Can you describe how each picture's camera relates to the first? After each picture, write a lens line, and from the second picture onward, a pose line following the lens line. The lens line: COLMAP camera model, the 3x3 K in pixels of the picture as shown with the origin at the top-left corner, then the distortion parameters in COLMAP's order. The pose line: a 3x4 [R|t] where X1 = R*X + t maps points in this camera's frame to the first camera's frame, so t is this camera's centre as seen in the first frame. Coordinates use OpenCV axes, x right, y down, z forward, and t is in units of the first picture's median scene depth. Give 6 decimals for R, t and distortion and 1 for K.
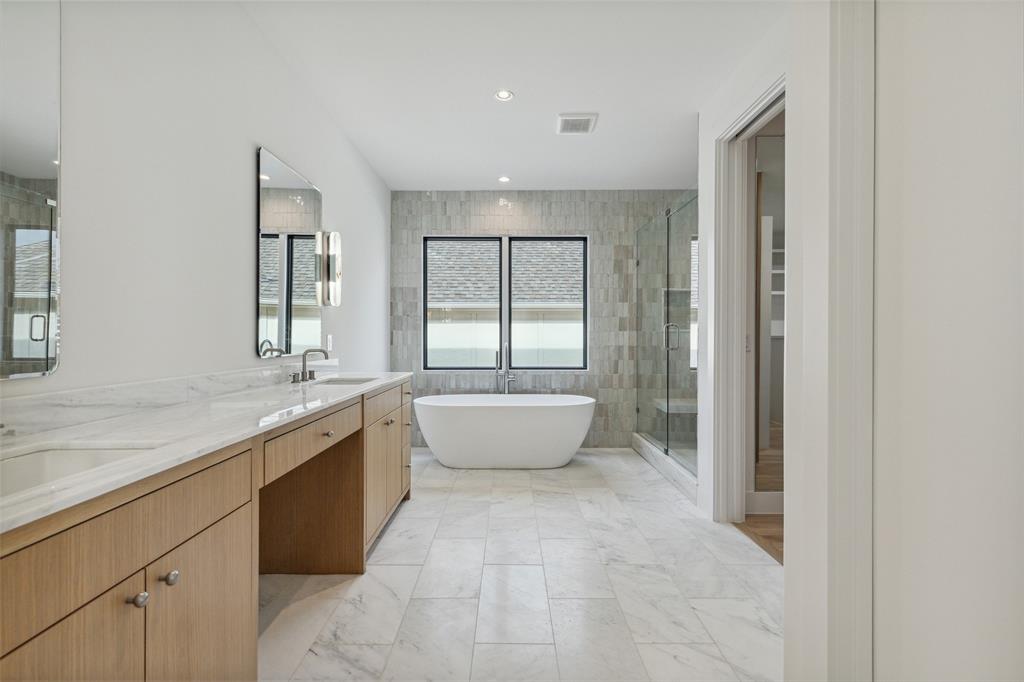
lens RADIAL K [[468.2, 0, 511.2], [0, 468.2, 339.0], [0, 0, 1]] dist [0.011872, -0.000535]
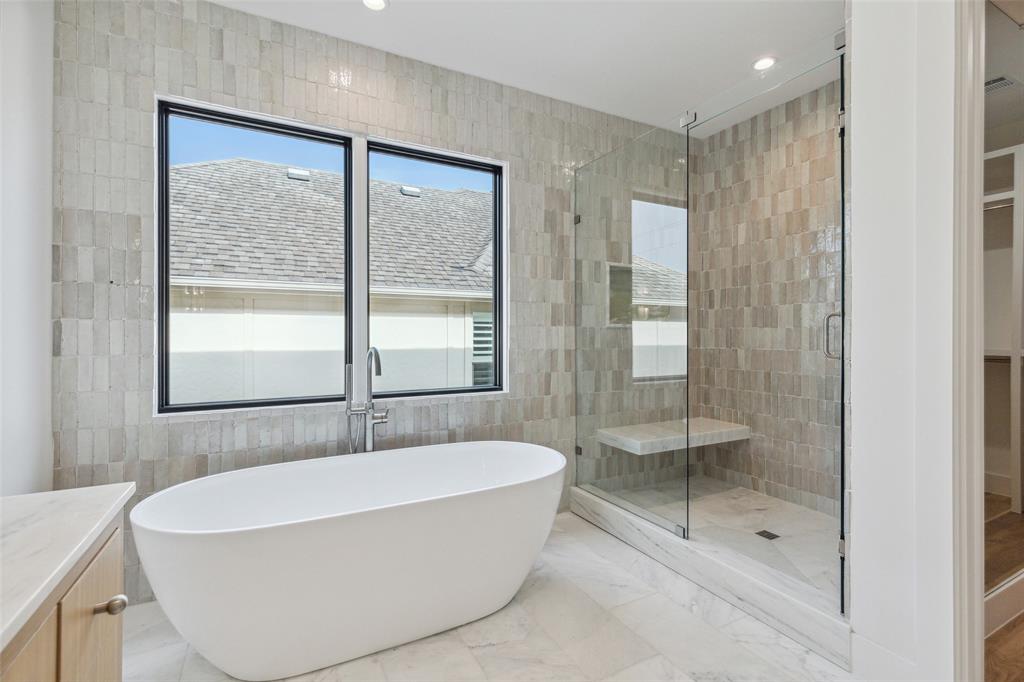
lens RADIAL K [[468.2, 0, 513.6], [0, 468.2, 334.3], [0, 0, 1]] dist [0.011872, -0.000535]
pose [[0.884223, 0.000089, 0.467064, -0.103439], [0.003032, 0.999978, -0.005931, -0.002067], [-0.467054, 0.006661, 0.884204, 0.476189]]
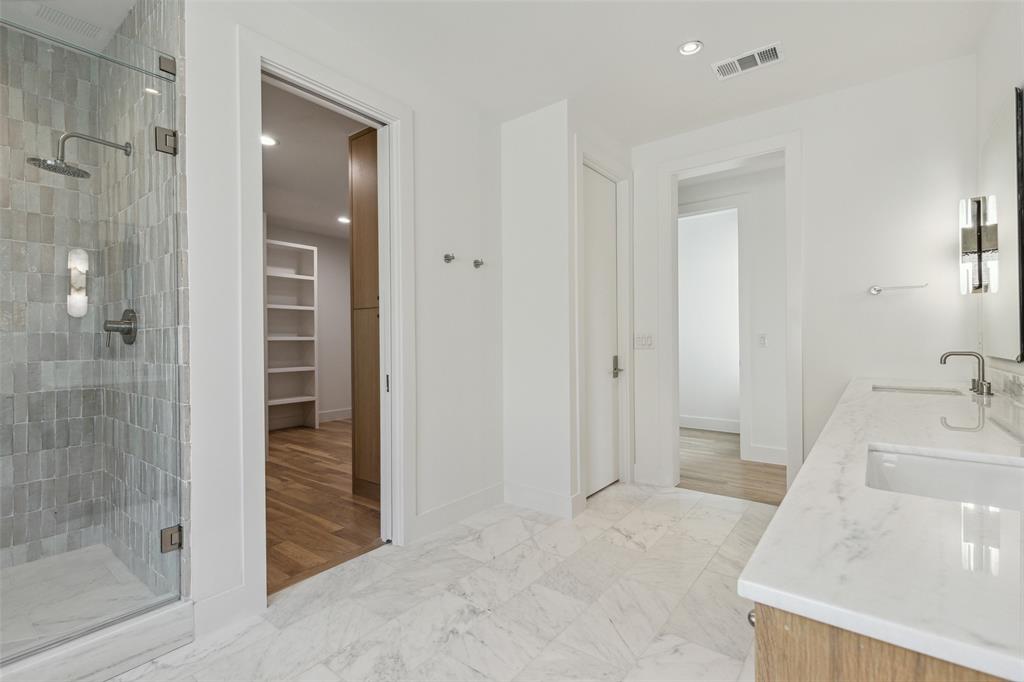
lens RADIAL K [[468.2, 0, 512.3], [0, 468.2, 339.6], [0, 0, 1]] dist [0.011872, -0.000535]
pose [[-0.792227, -0.002640, 0.610221, -0.273357], [0.000789, 0.999985, 0.005350, -0.012181], [-0.610226, 0.004719, -0.792213, 1.294773]]
